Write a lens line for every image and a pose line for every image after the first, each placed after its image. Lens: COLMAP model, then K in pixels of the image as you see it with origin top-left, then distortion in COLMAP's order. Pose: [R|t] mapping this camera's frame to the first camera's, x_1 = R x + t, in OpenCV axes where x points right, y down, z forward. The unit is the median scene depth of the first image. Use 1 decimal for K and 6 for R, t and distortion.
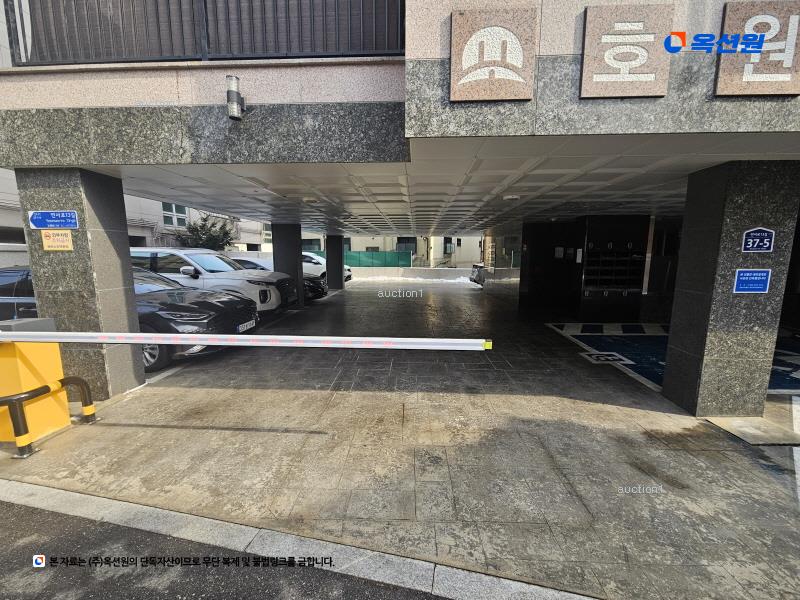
lens RADIAL K [[329.3, 0, 399.8], [0, 329.3, 302.7], [0, 0, 1]] dist [-0.004027, 0.001404]
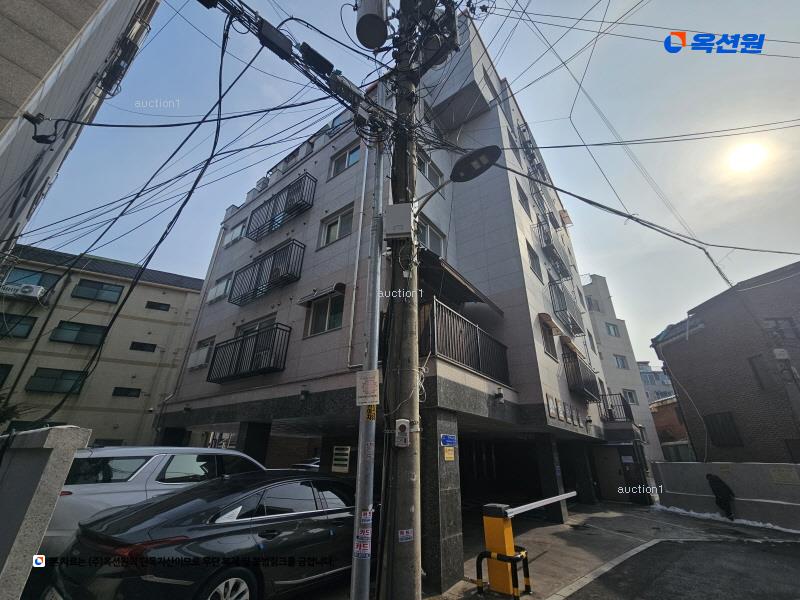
lens RADIAL K [[329.3, 0, 401.3], [0, 329.3, 301.0], [0, 0, 1]] dist [-0.004027, 0.001404]
pose [[0.558712, 0.360249, 0.747035, -2.104236], [0.104149, 0.863129, -0.494127, -0.049367], [-0.822796, 0.353878, 0.444721, 0.159939]]
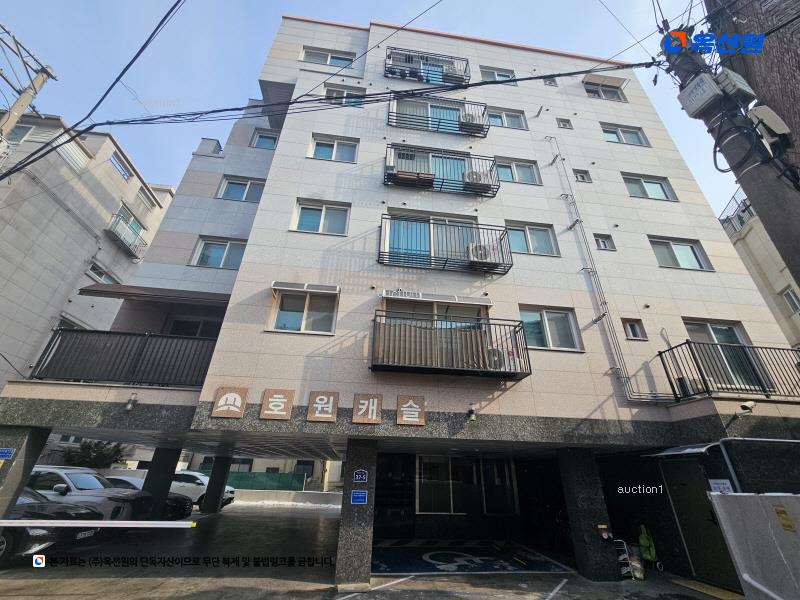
lens RADIAL K [[329.3, 0, 403.9], [0, 329.3, 301.6], [0, 0, 1]] dist [-0.004027, 0.001404]
pose [[0.984619, 0.100476, 0.142933, 0.667535], [0.003700, 0.805917, -0.592016, 0.128077], [-0.174676, 0.583439, 0.793150, -1.073361]]
